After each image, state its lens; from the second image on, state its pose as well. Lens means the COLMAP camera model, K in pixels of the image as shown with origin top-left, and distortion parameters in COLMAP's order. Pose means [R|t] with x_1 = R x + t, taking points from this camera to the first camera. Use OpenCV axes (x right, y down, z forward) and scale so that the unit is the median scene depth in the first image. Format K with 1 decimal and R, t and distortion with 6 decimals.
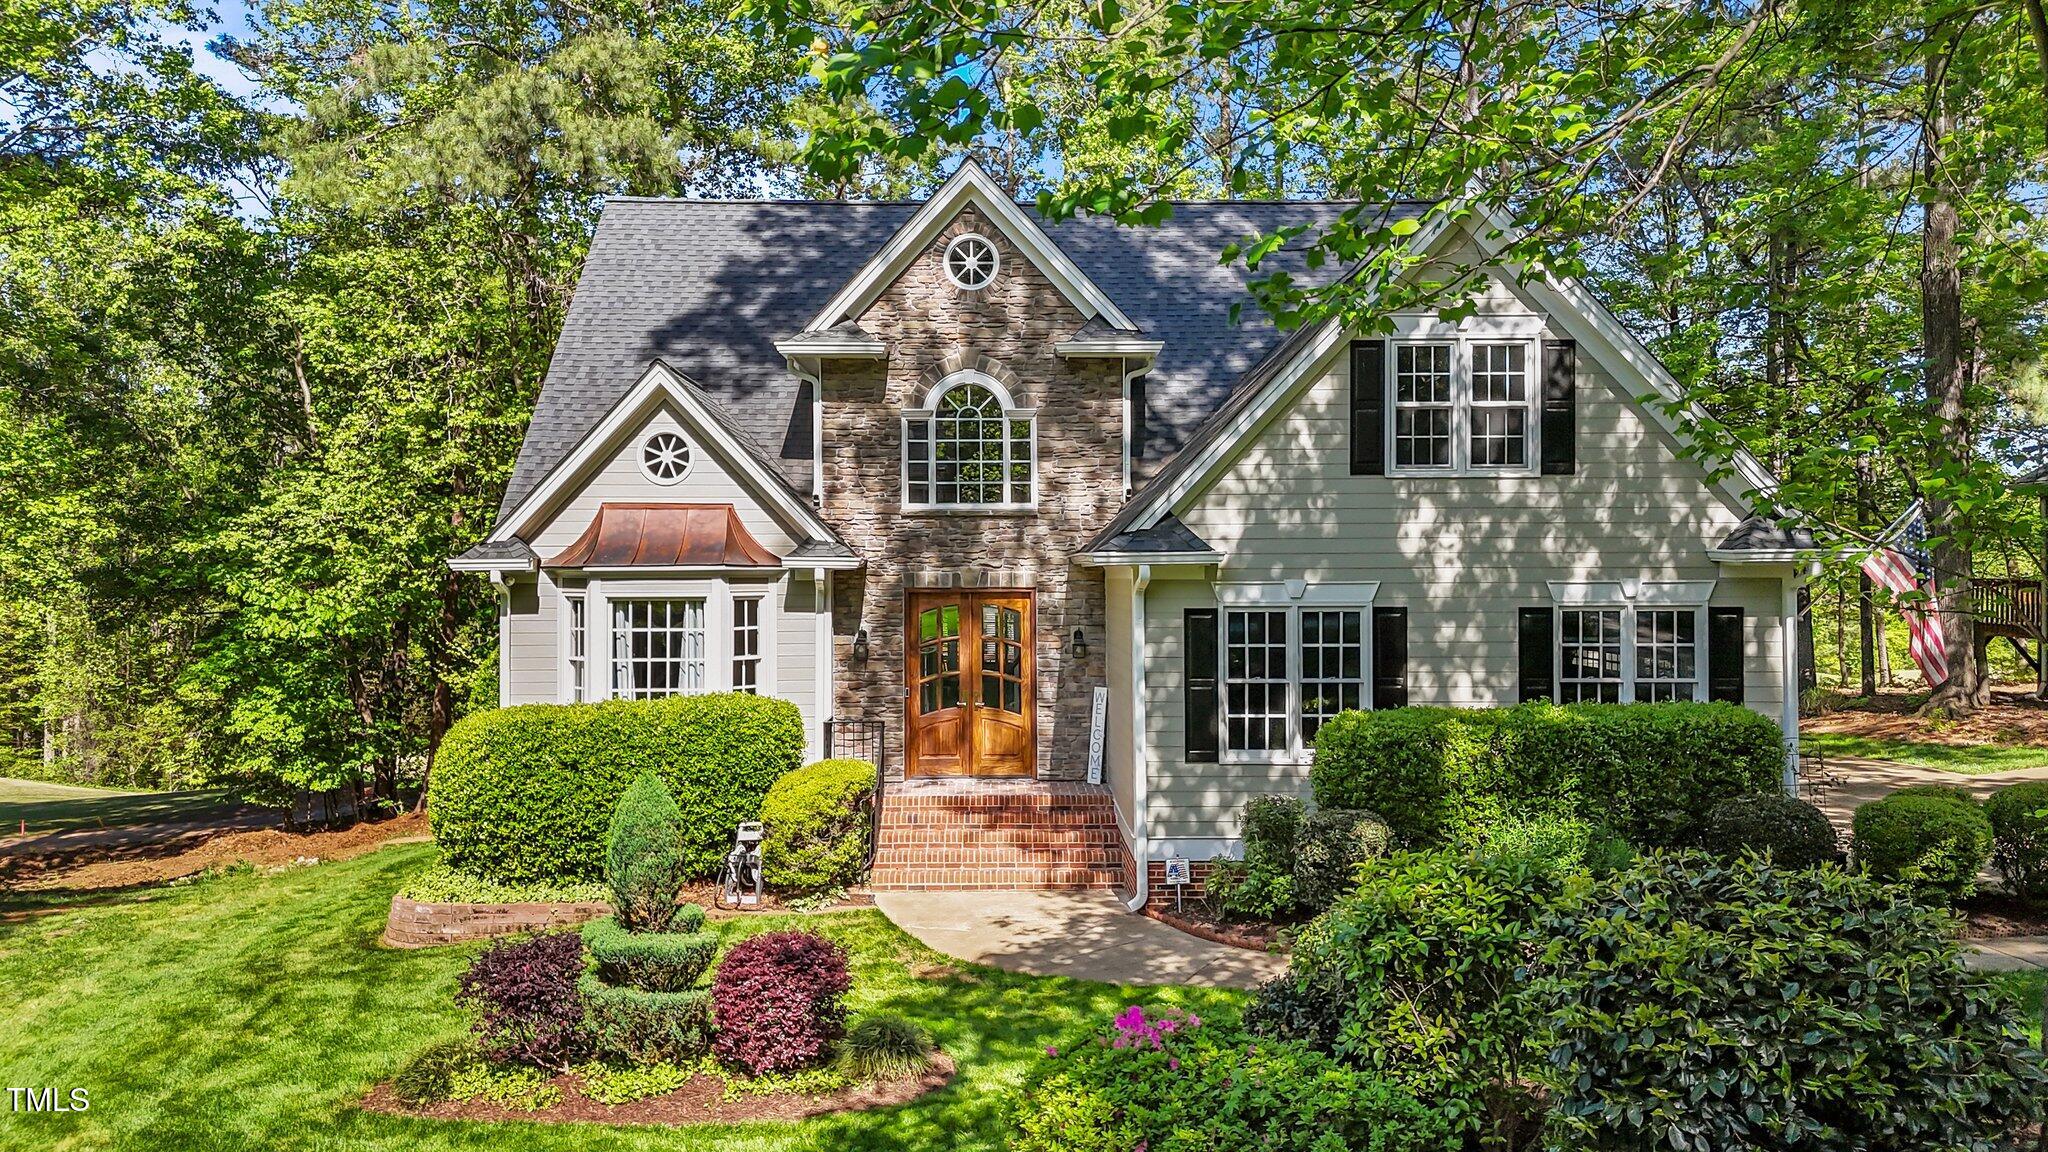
lens RADIAL K [[1525.1, 0, 1024.0], [0, 1525.1, 576.0], [0, 0, 1]] dist [0.194113, -0.000612]
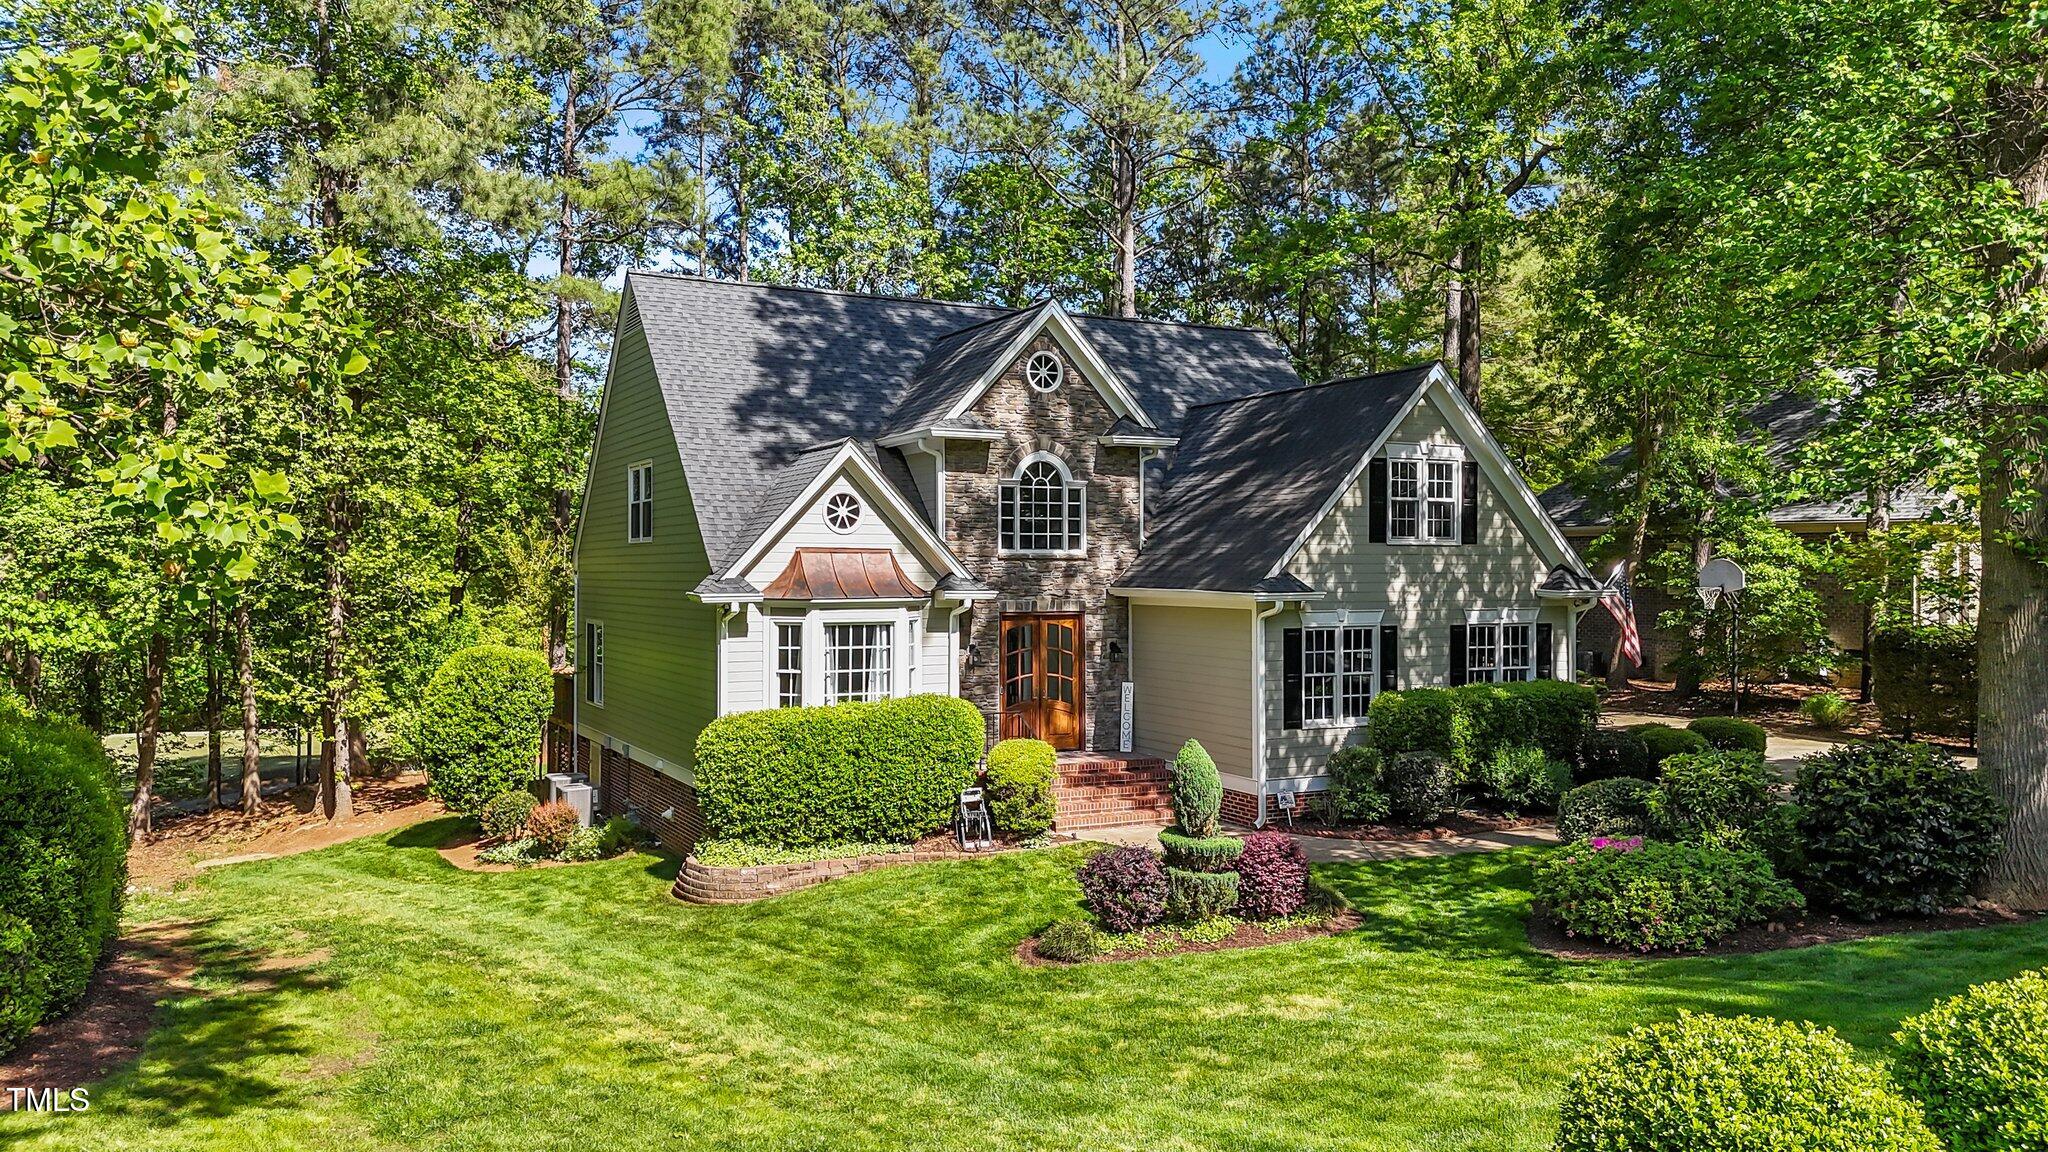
lens RADIAL K [[1525.1, 0, 1024.0], [0, 1525.1, 576.0], [0, 0, 1]] dist [0.194113, -0.000612]
pose [[0.892483, 0.002204, 0.451077, -0.719555], [-0.003629, 0.999991, 0.002295, -0.029665], [-0.451067, -0.003686, 0.892482, -0.214155]]
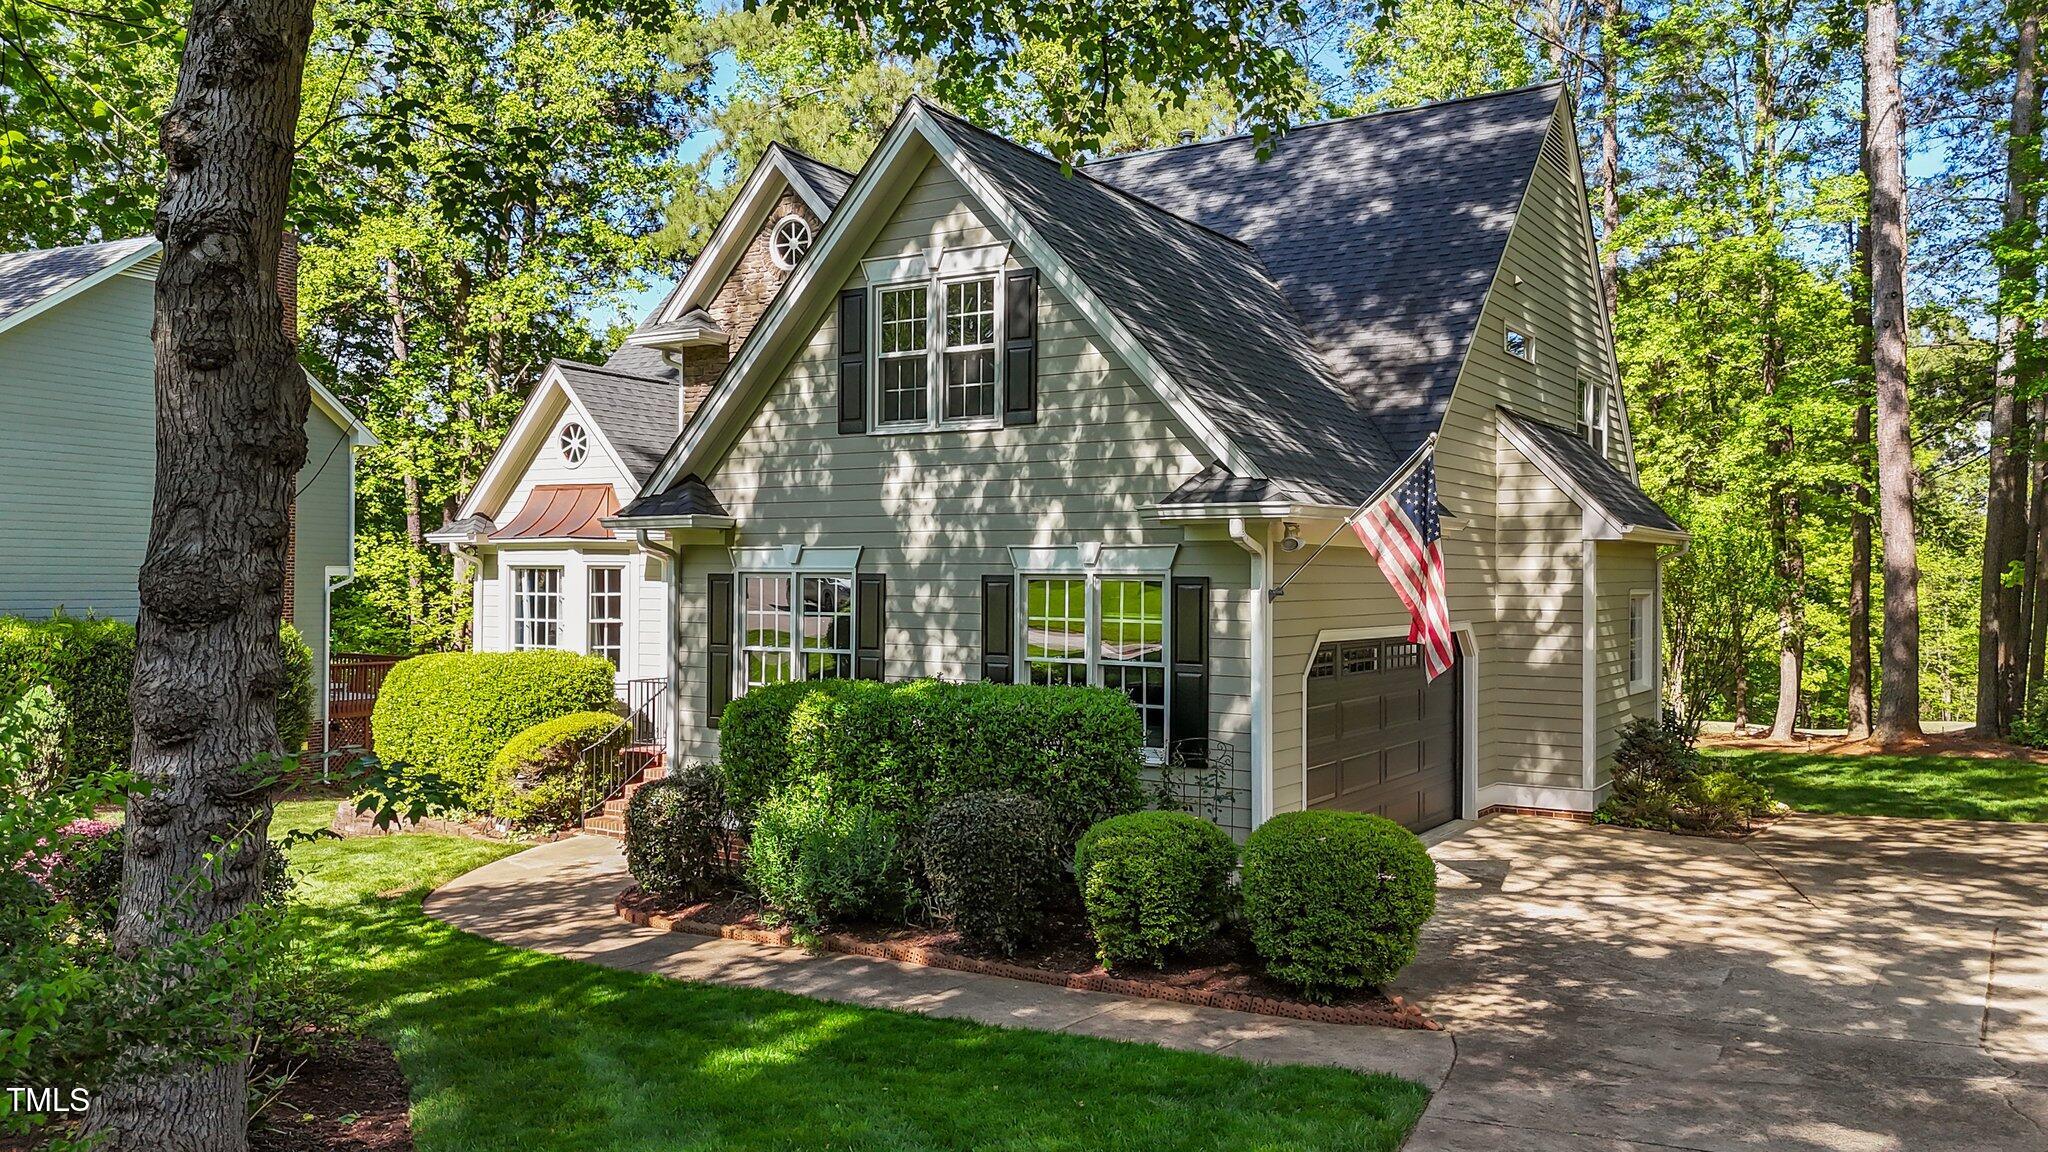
lens RADIAL K [[1520.1, 0, 1024.0], [0, 1520.1, 576.0], [0, 0, 1]] dist [0.090429, -0.000325]
pose [[0.848866, 0.004937, -0.528585, 0.698284], [-0.006740, 0.999976, -0.001484, 0.021495], [0.528566, 0.004823, 0.848879, 0.231186]]
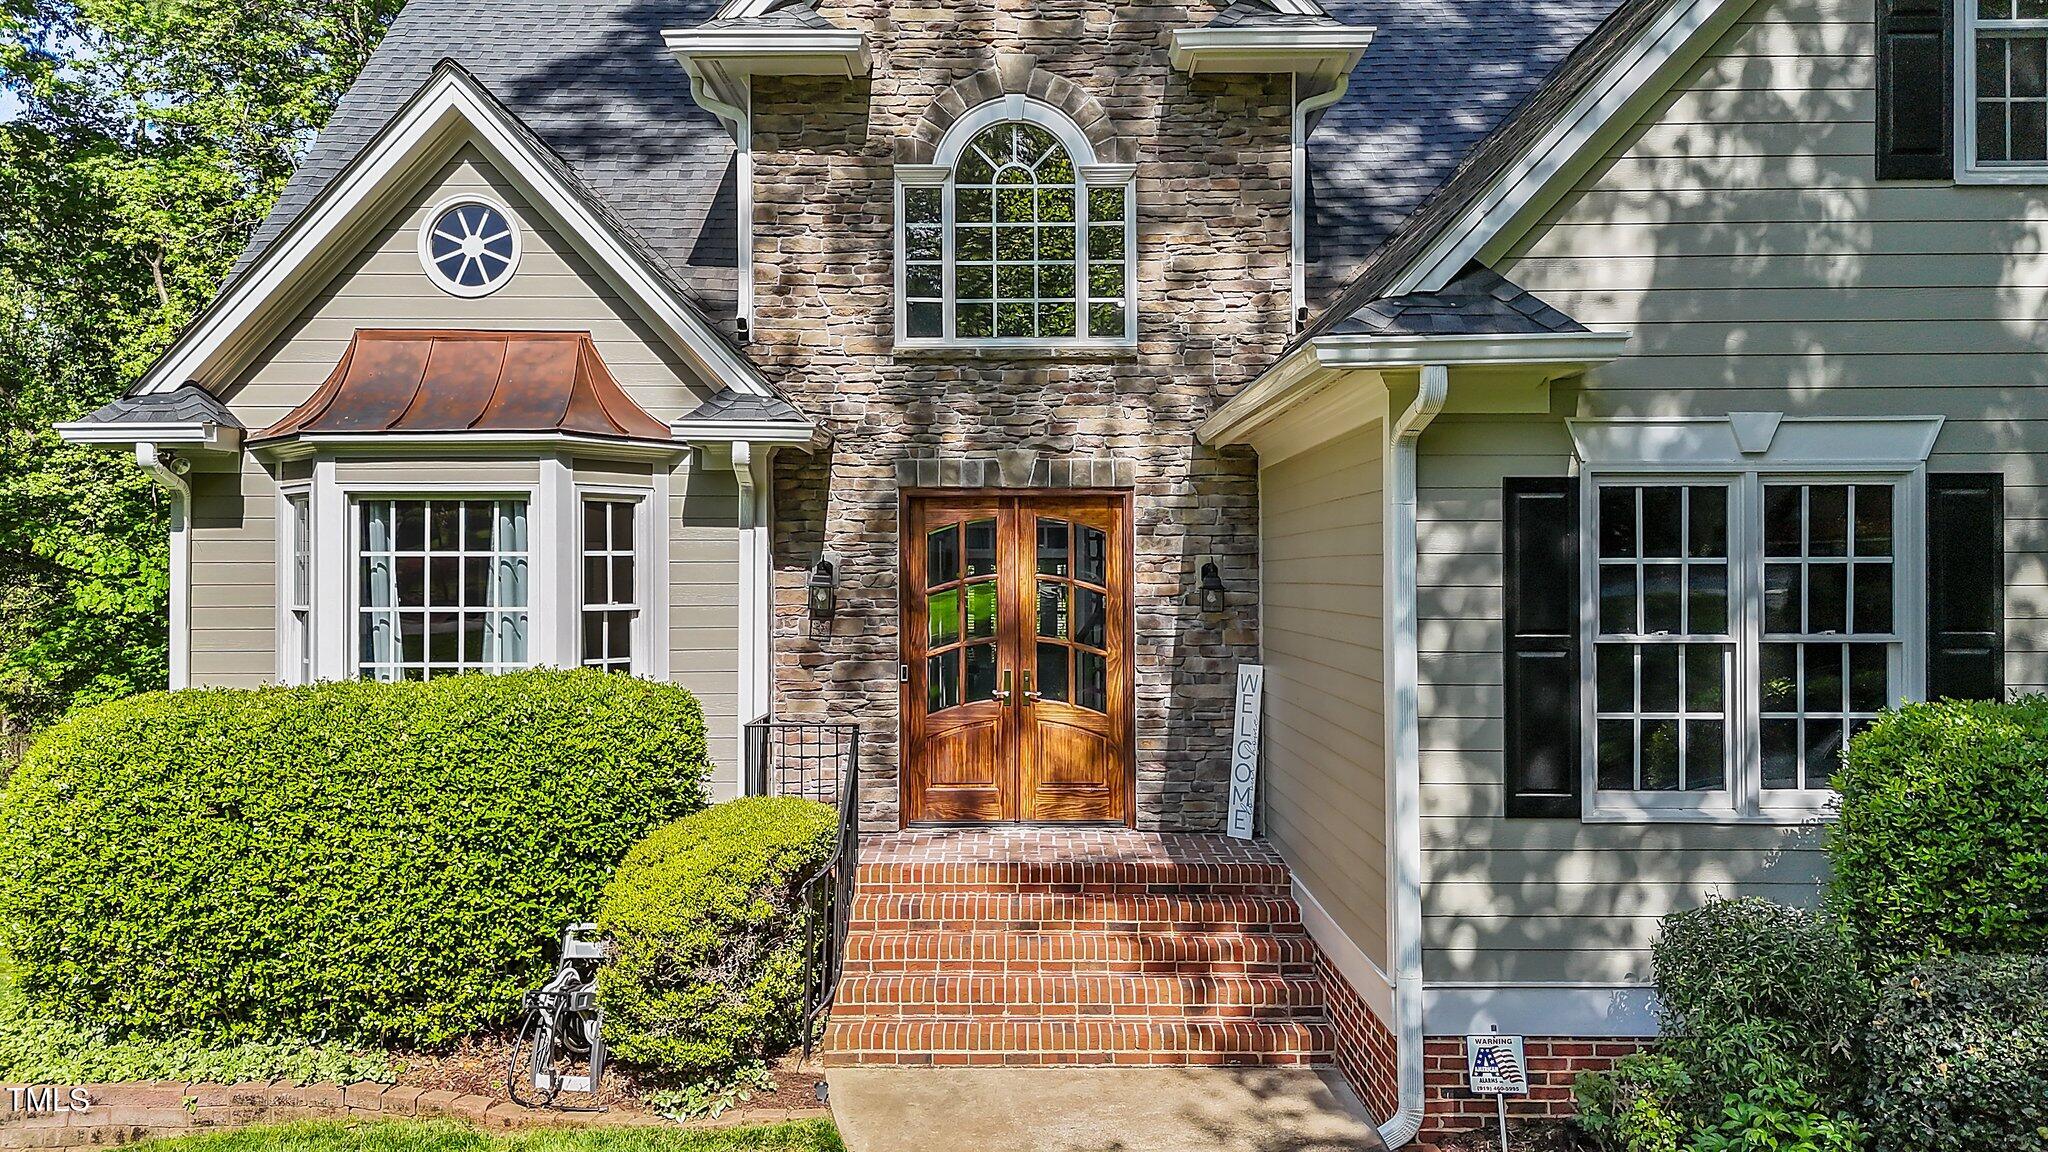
lens RADIAL K [[1520.1, 0, 1024.0], [0, 1520.1, 576.0], [0, 0, 1]] dist [0.090429, -0.000325]
pose [[0.999890, 0.001547, -0.014766, -0.026499], [-0.001621, 0.999986, -0.004968, 0.046890], [0.014758, 0.004991, 0.999879, 0.482190]]
